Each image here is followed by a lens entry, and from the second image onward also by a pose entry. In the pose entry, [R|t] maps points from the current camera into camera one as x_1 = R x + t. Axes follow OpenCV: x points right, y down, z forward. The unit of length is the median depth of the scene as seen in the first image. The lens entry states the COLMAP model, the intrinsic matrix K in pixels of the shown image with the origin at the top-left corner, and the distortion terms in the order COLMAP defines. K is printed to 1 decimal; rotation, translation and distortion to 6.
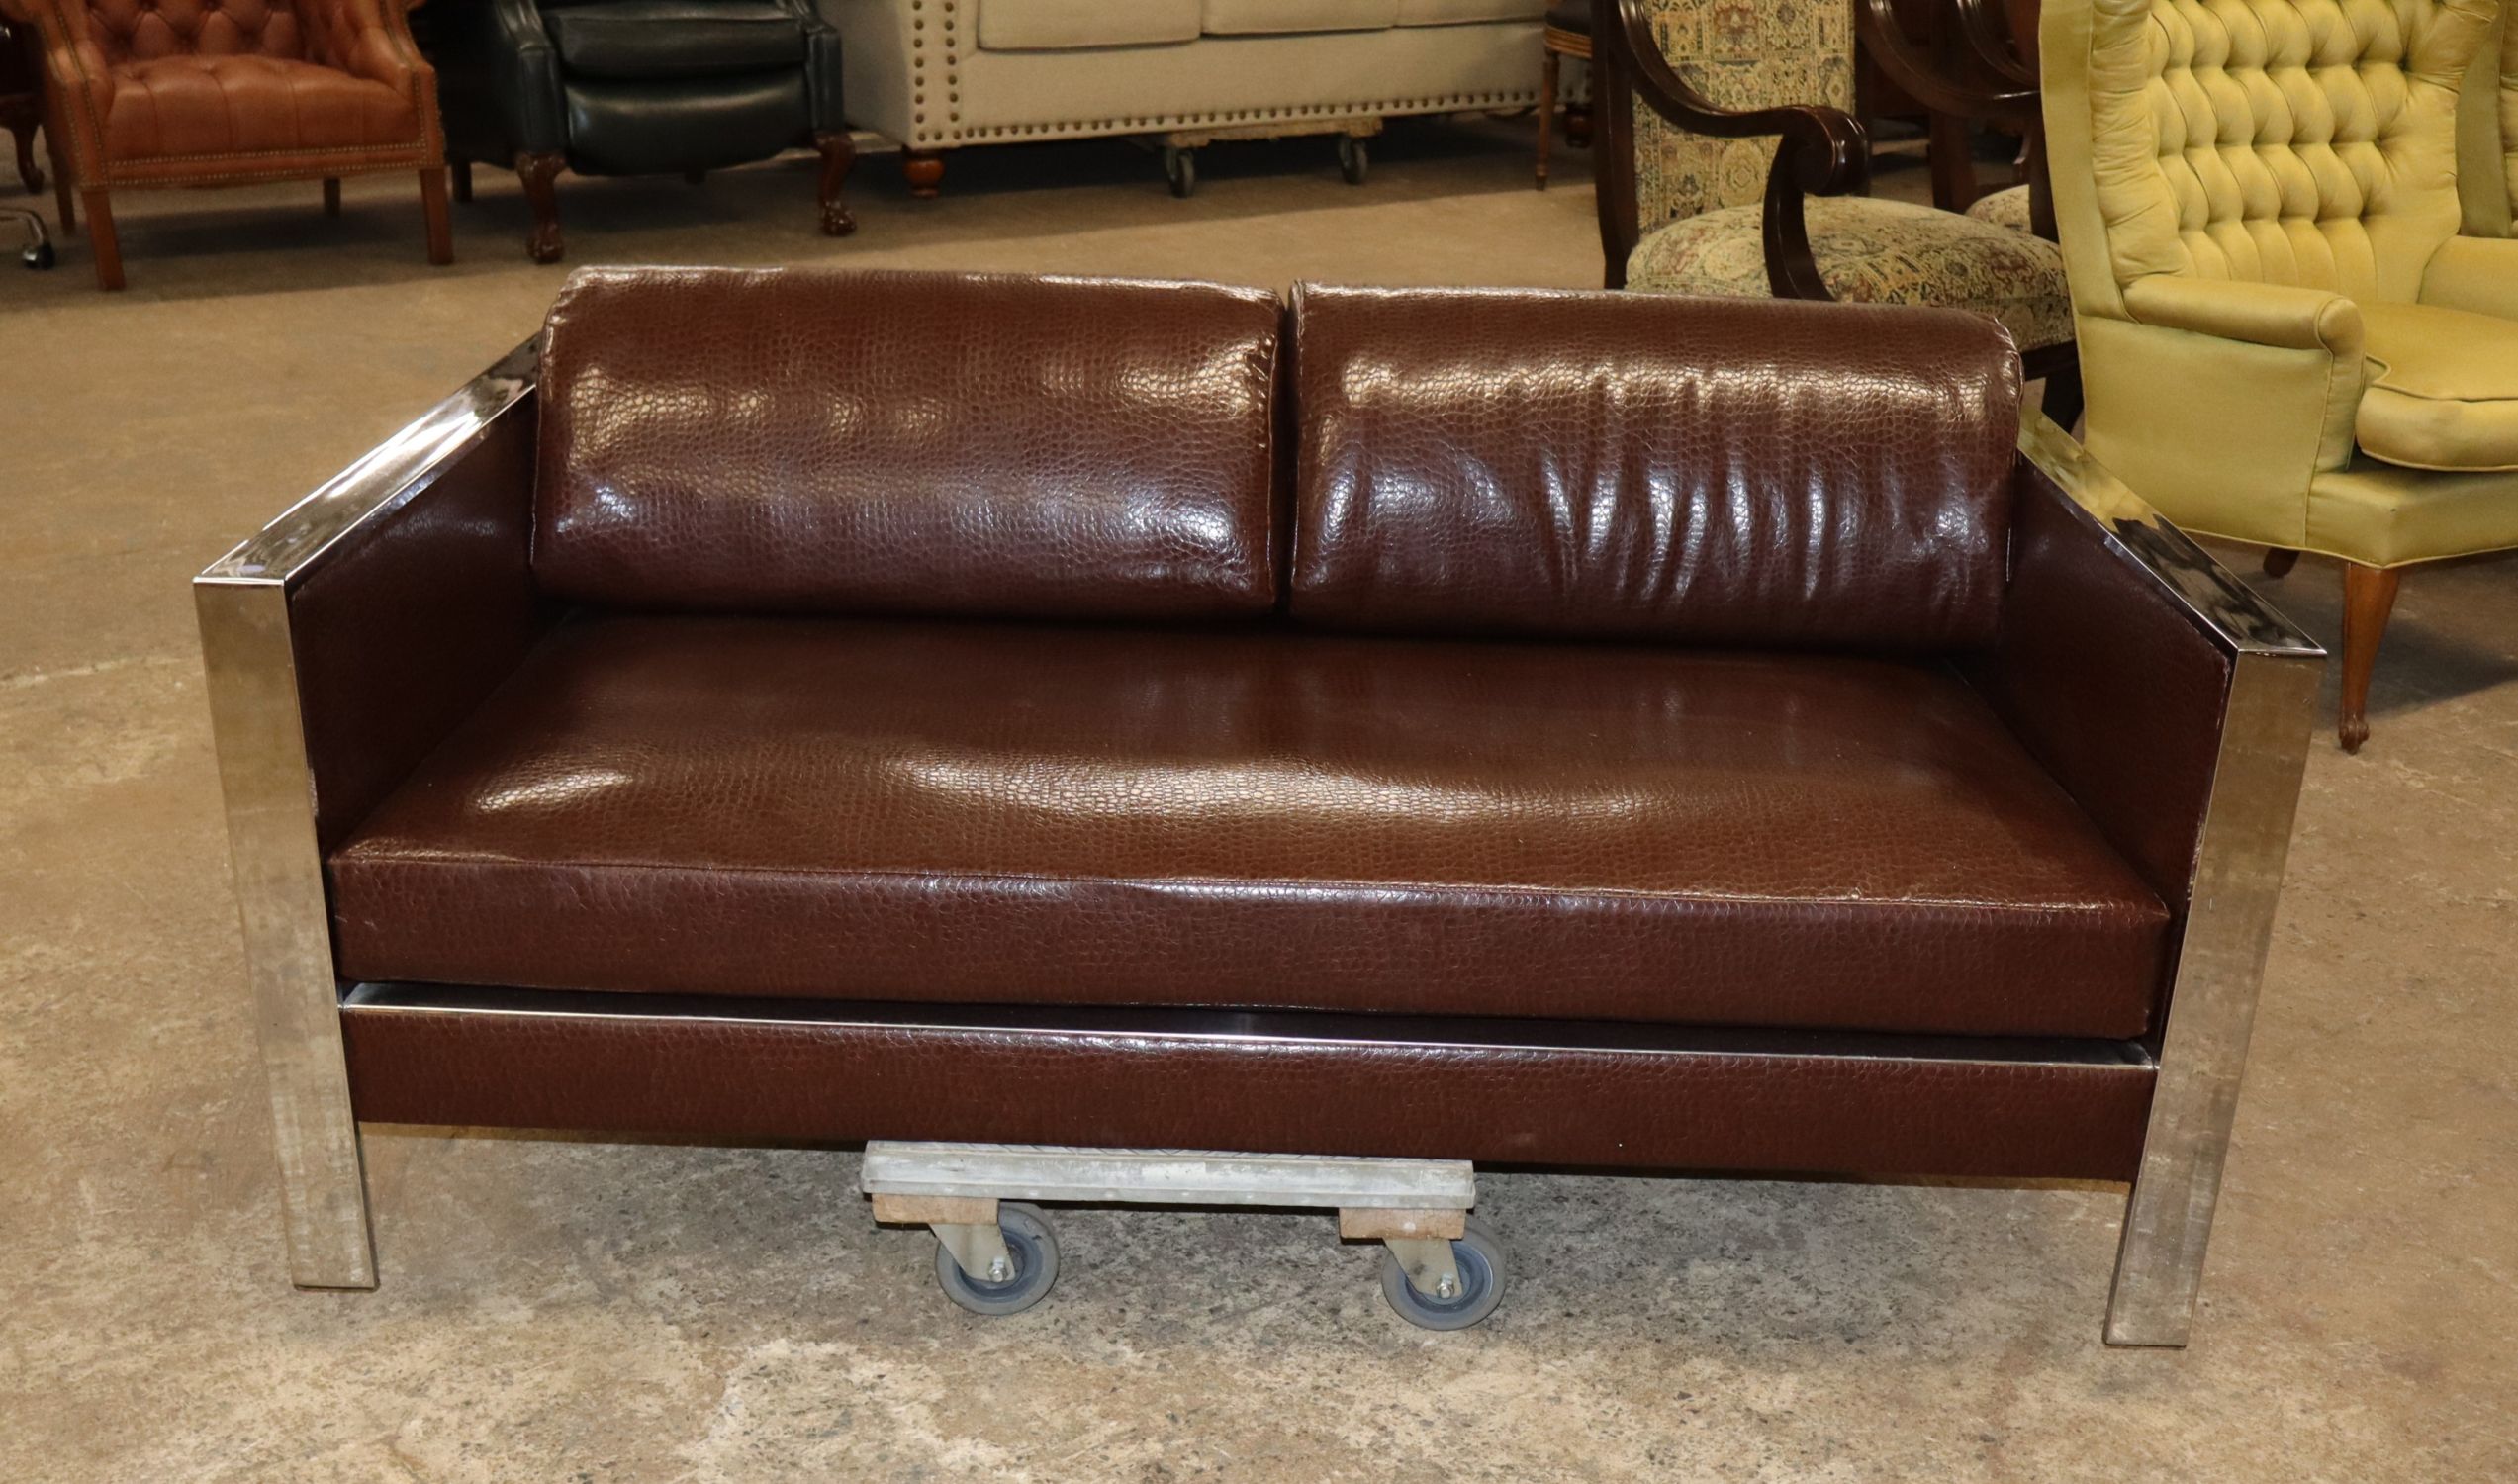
lens RADIAL K [[2372.3, 0, 1259.0], [0, 2372.3, 742.0], [0, 0, 1]] dist [-0.004762, -0.000796]
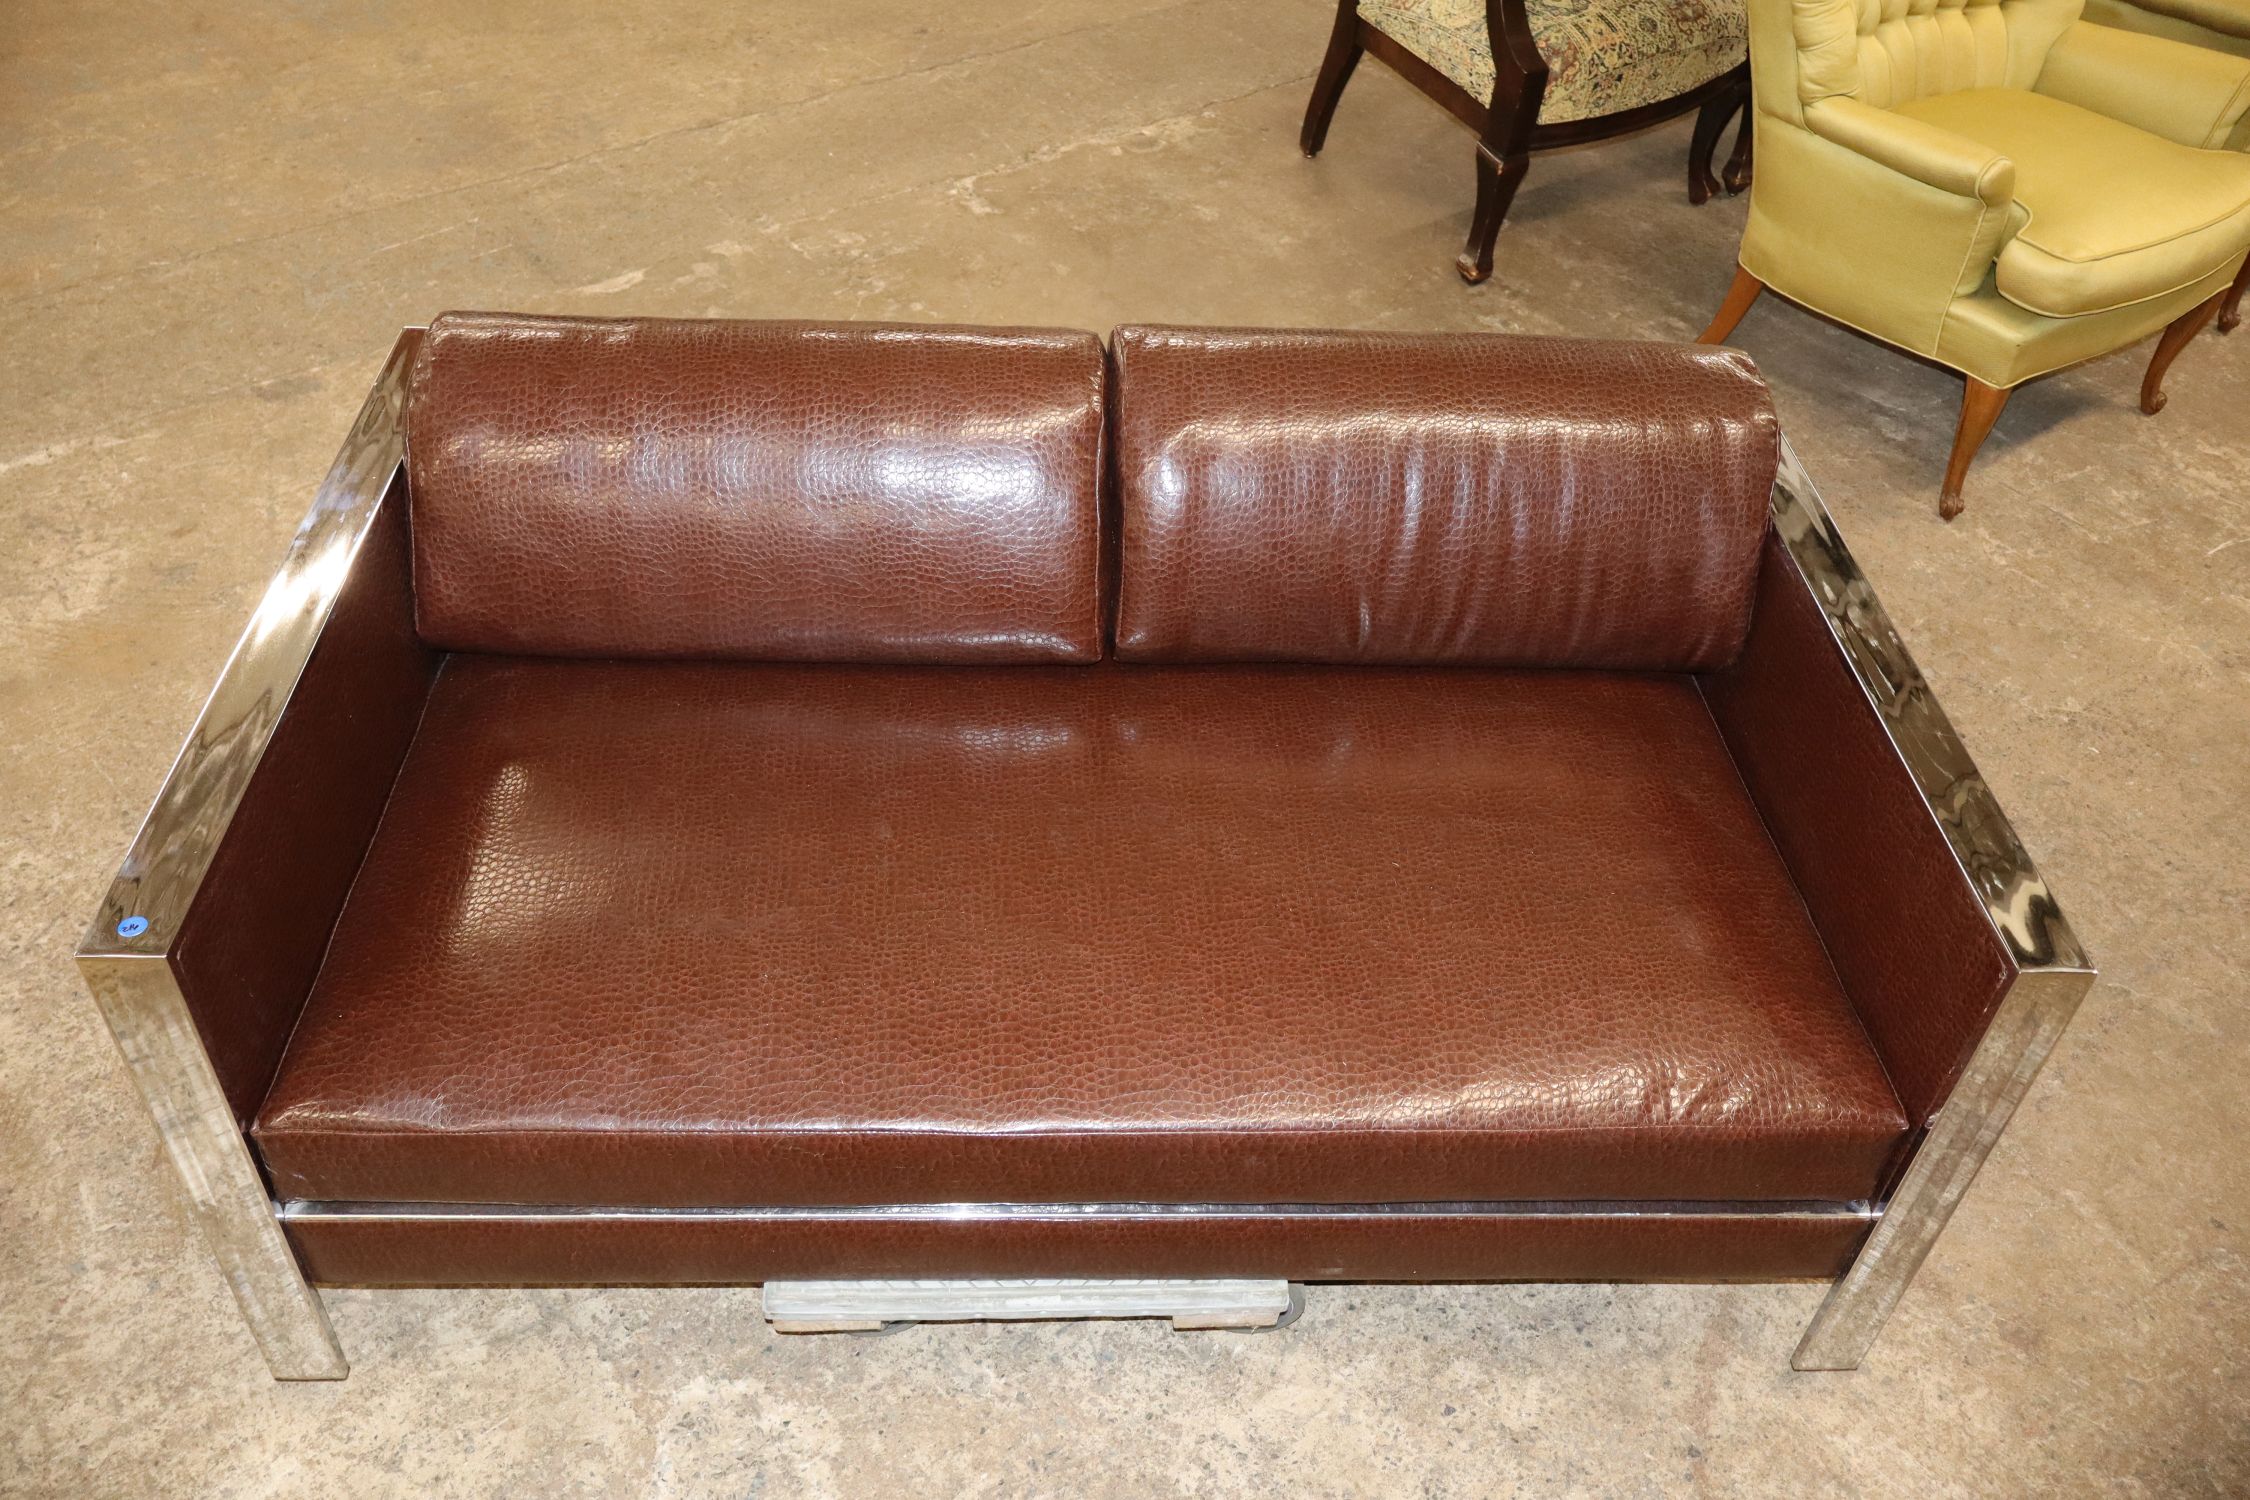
lens RADIAL K [[1756.0, 0, 1110.2], [0, 1756.0, 679.9], [0, 0, 1]] dist [-0.007626, 0.002038]
pose [[0.998732, -0.010479, 0.049230, -0.035367], [-0.004033, 0.958282, 0.285797, -0.337029], [-0.050171, -0.285633, 0.957025, 0.247469]]
